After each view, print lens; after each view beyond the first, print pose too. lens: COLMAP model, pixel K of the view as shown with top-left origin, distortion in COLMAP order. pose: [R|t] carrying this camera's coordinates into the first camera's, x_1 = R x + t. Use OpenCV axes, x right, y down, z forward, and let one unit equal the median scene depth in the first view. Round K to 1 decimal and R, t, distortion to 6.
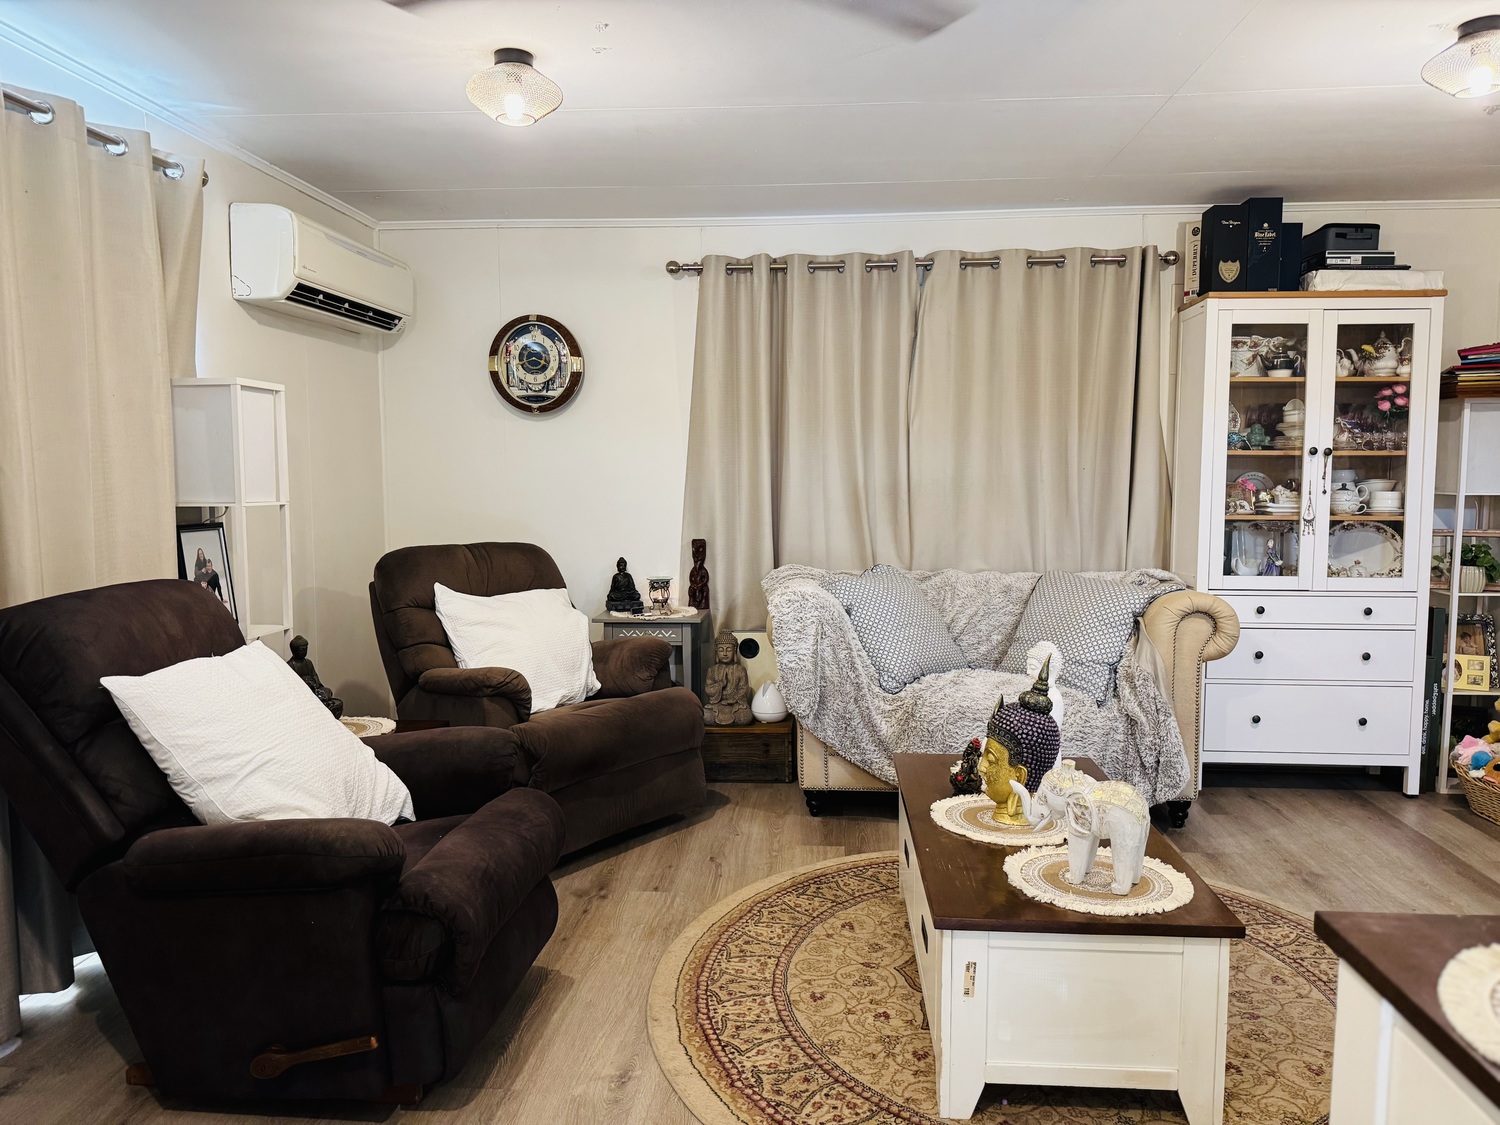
lens RADIAL K [[1046.9, 0, 756.7], [0, 1046.9, 563.6], [0, 0, 1]] dist [0.063005, -0.086934]
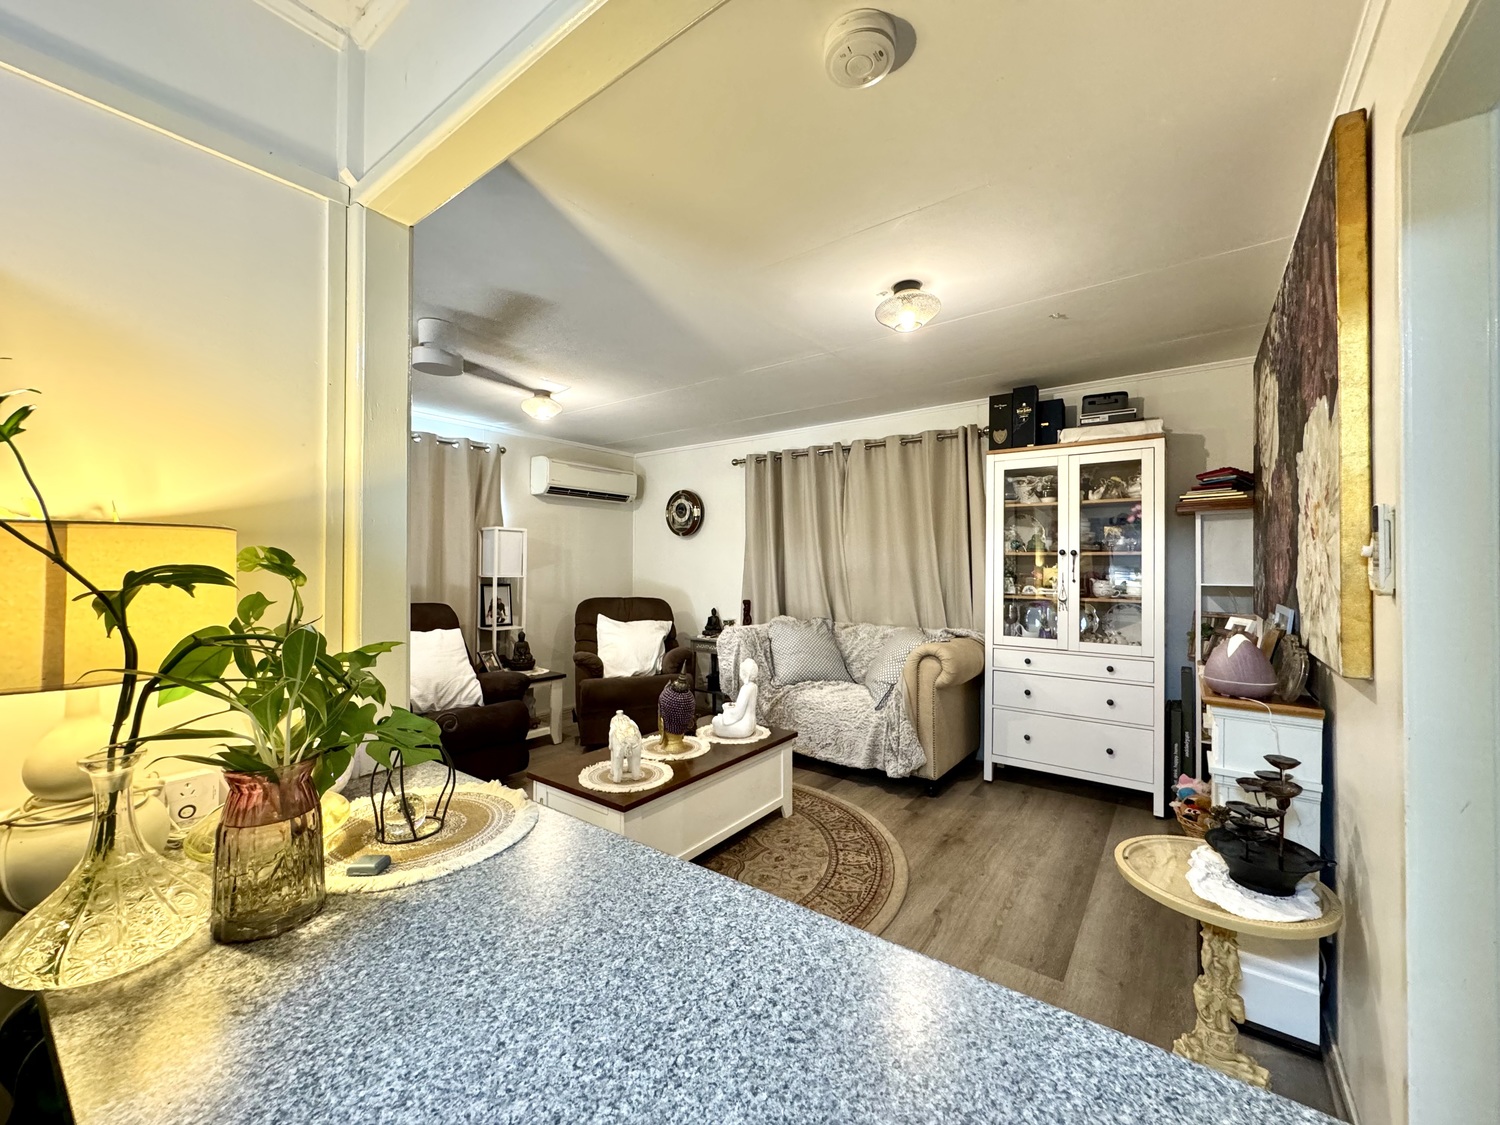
lens RADIAL K [[596.5, 0, 751.1], [0, 596.5, 562.0], [0, 0, 1]] dist [-0.003380, 0.000434]
pose [[0.845982, 0.001842, -0.533208, 0.605074], [-0.052818, 0.995365, -0.080363, -0.006184], [0.530589, 0.096149, 0.842159, 0.096548]]
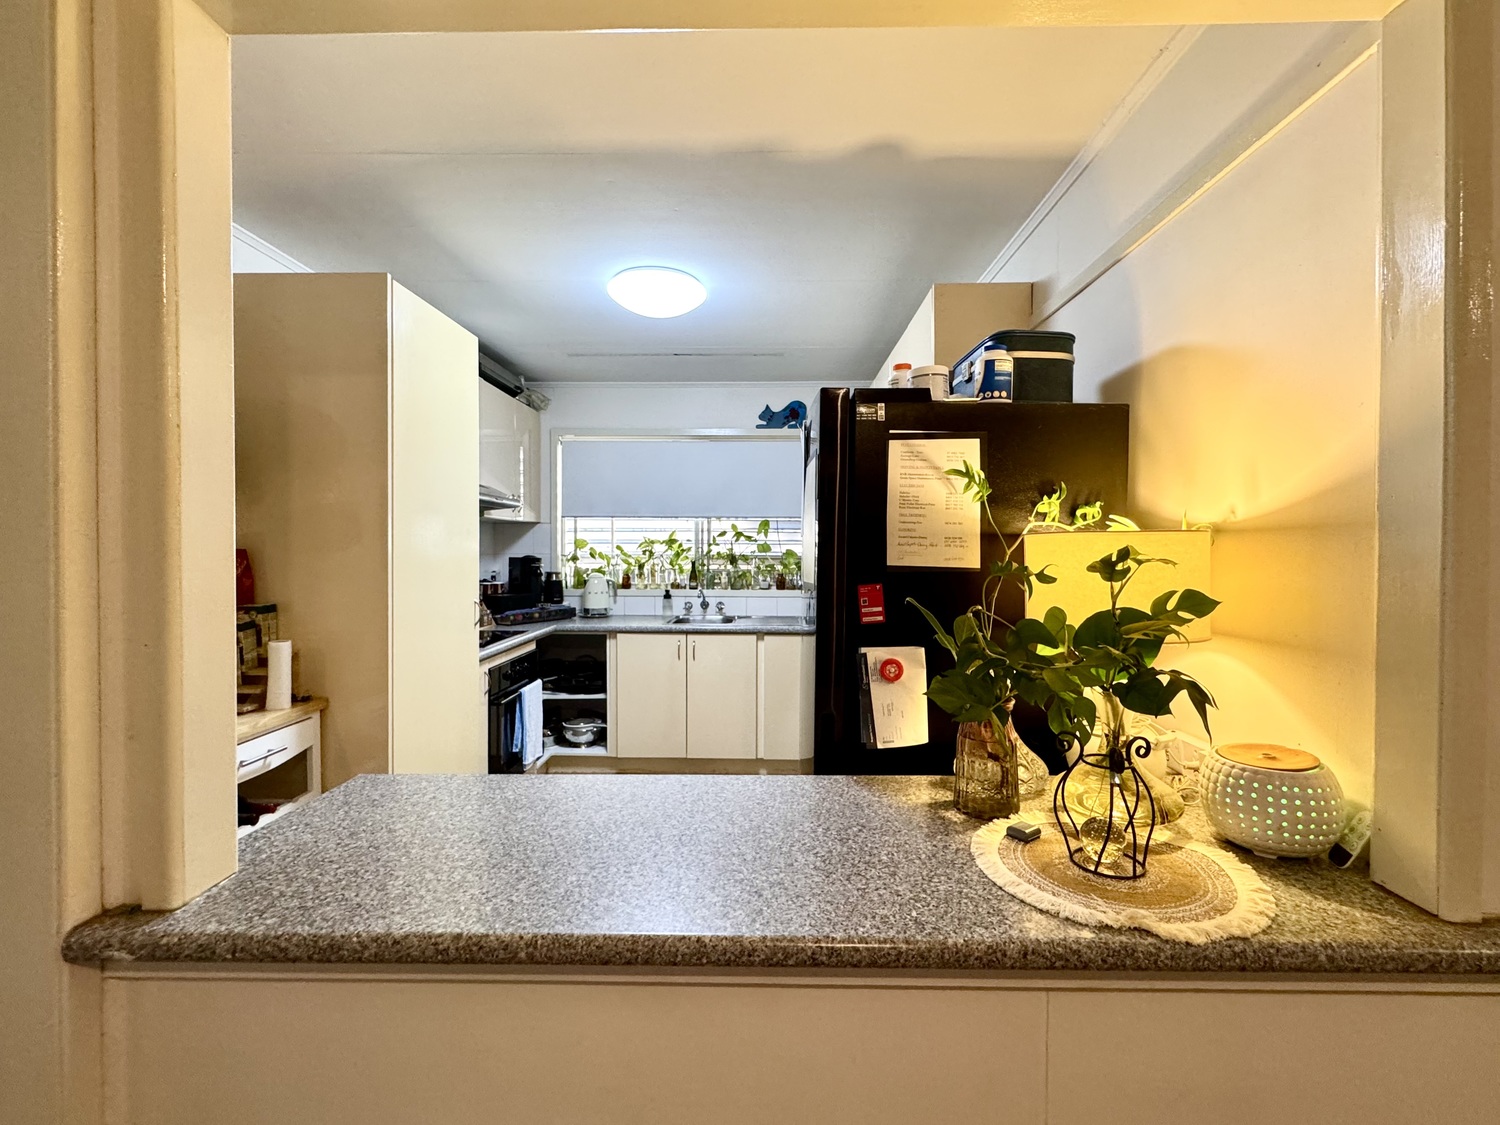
lens RADIAL K [[672.1, 0, 753.4], [0, 672.1, 554.7], [0, 0, 1]] dist [-0.002541, 0.001558]
pose [[-0.998691, 0.004695, -0.050924, 0.496276], [-0.000638, 0.994556, 0.104200, -0.046094], [0.051136, 0.104096, -0.993252, 0.466402]]
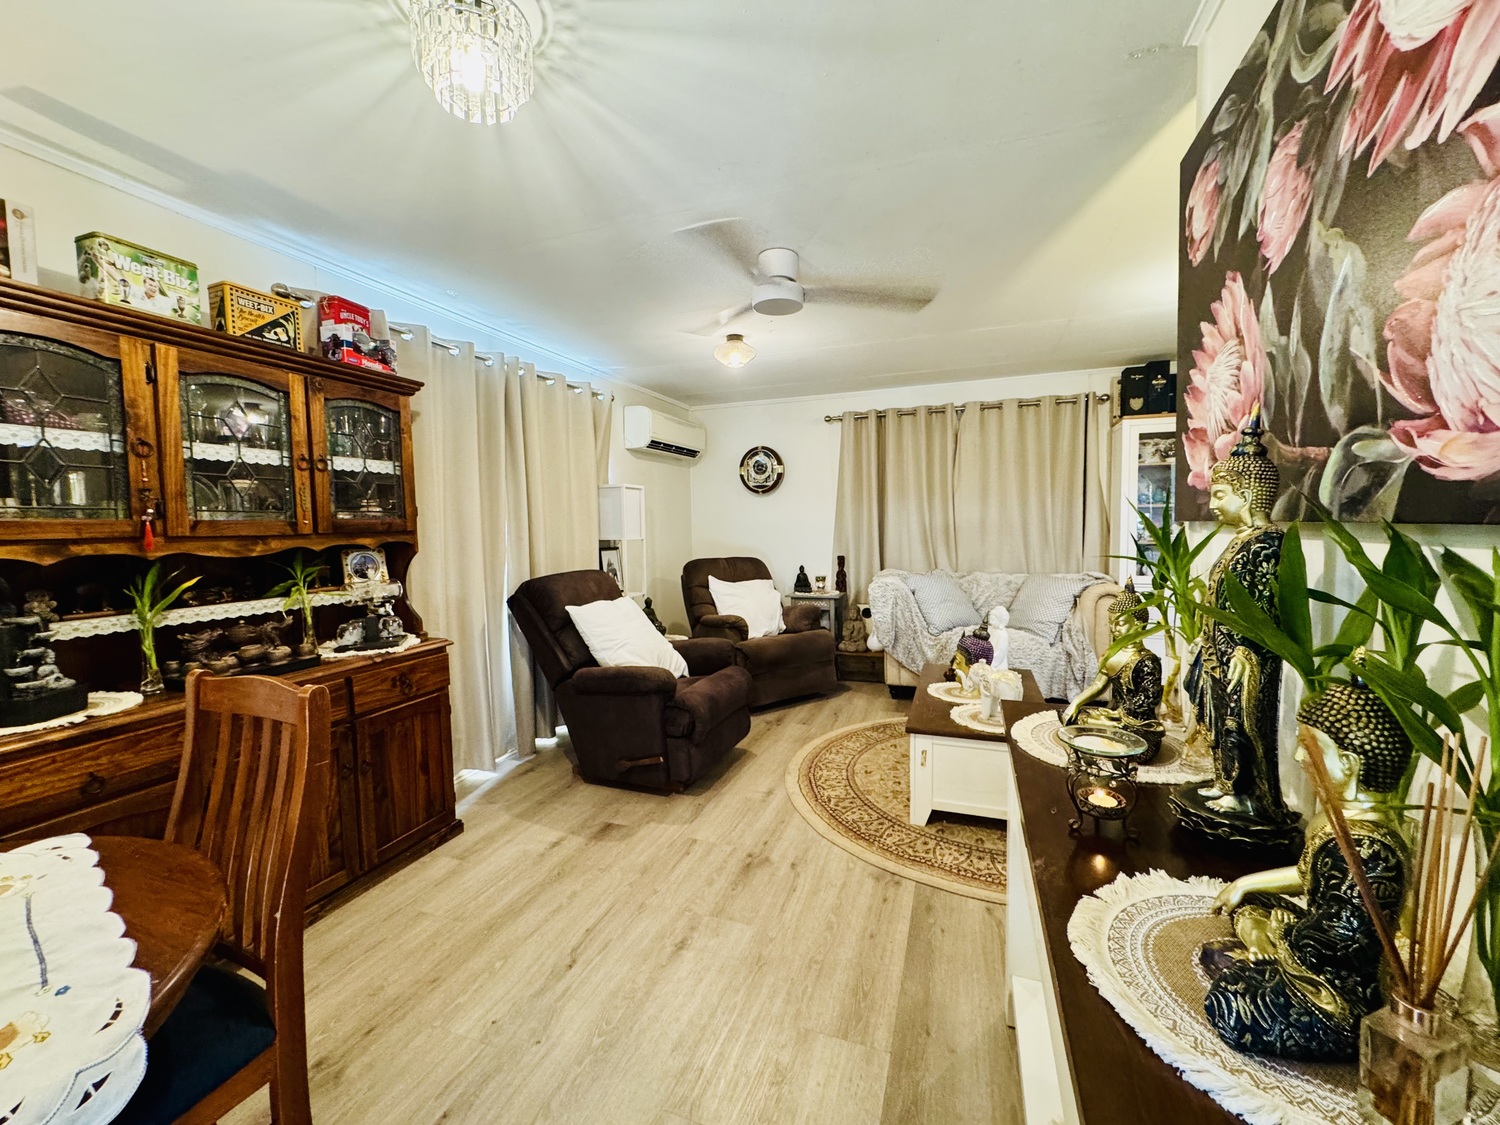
lens RADIAL K [[596.5, 0, 751.8], [0, 596.5, 562.0], [0, 0, 1]] dist [-0.003380, 0.000434]
pose [[0.961711, 0.002577, -0.274053, 0.101860], [-0.008828, 0.999728, -0.021581, 0.015499], [0.273923, 0.023174, 0.961472, -0.128173]]
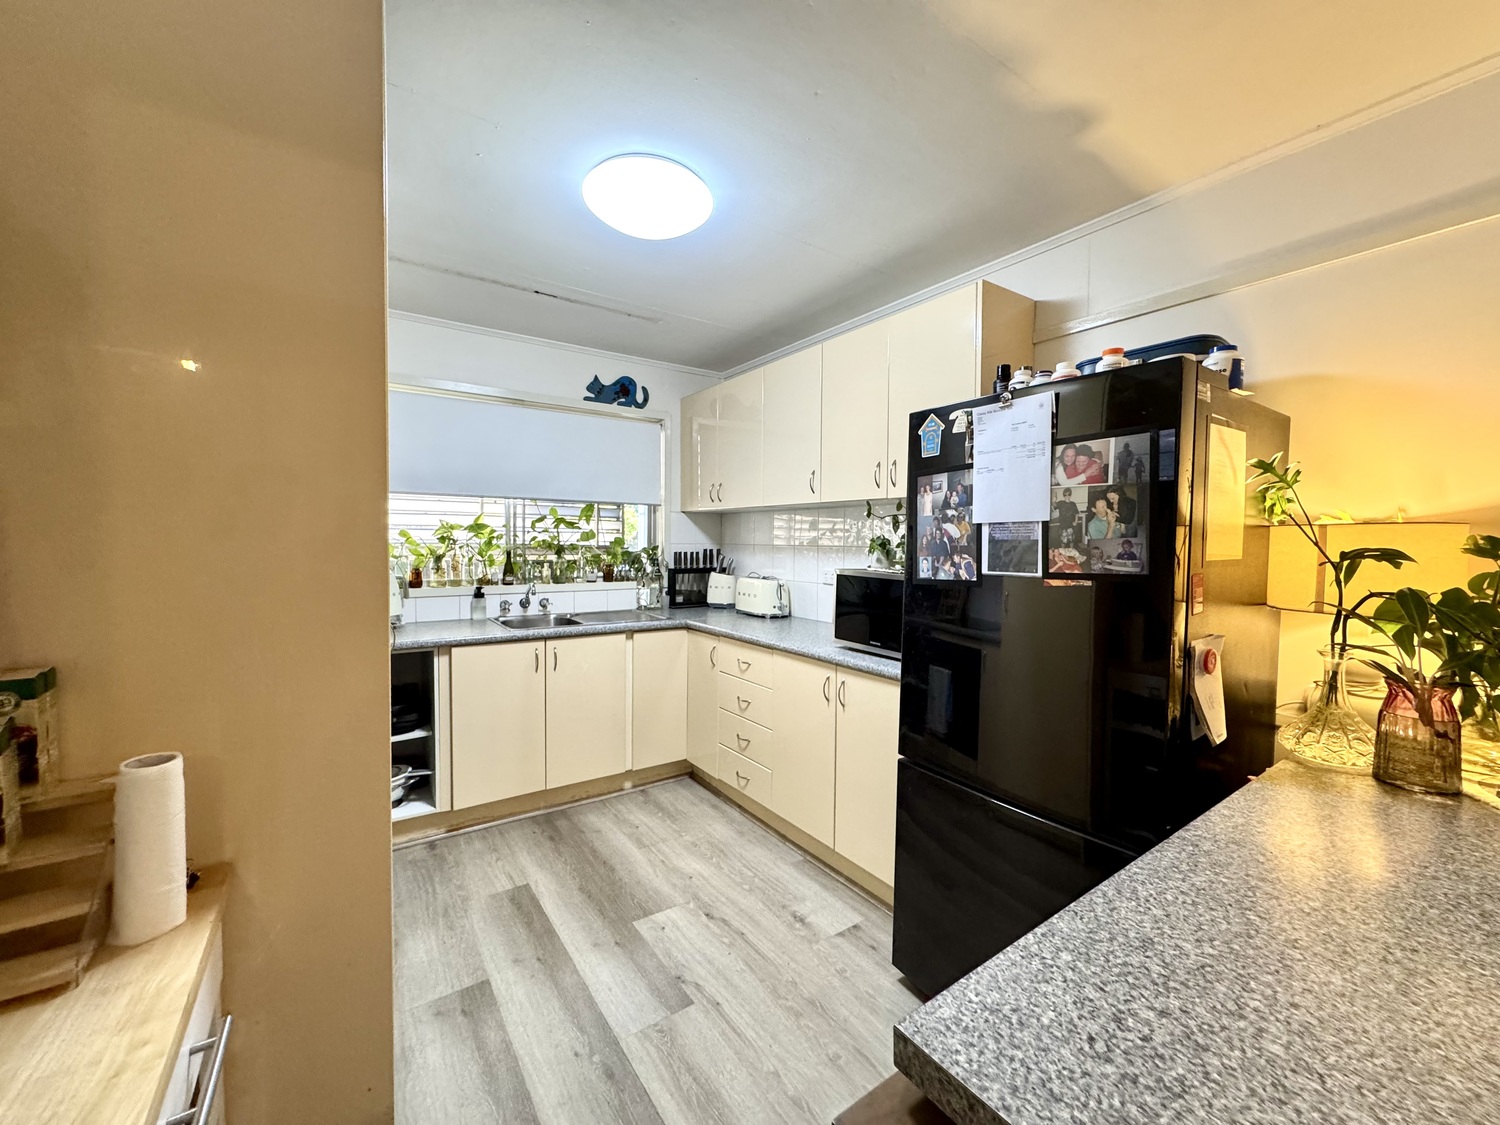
lens RADIAL K [[596.5, 0, 748.9], [0, 596.5, 561.0], [0, 0, 1]] dist [-0.003380, 0.000434]
pose [[-0.779016, 0.020200, -0.626678, 0.796856], [-0.063777, 0.991744, 0.111247, -0.017568], [0.623752, 0.126631, -0.771297, 0.191844]]
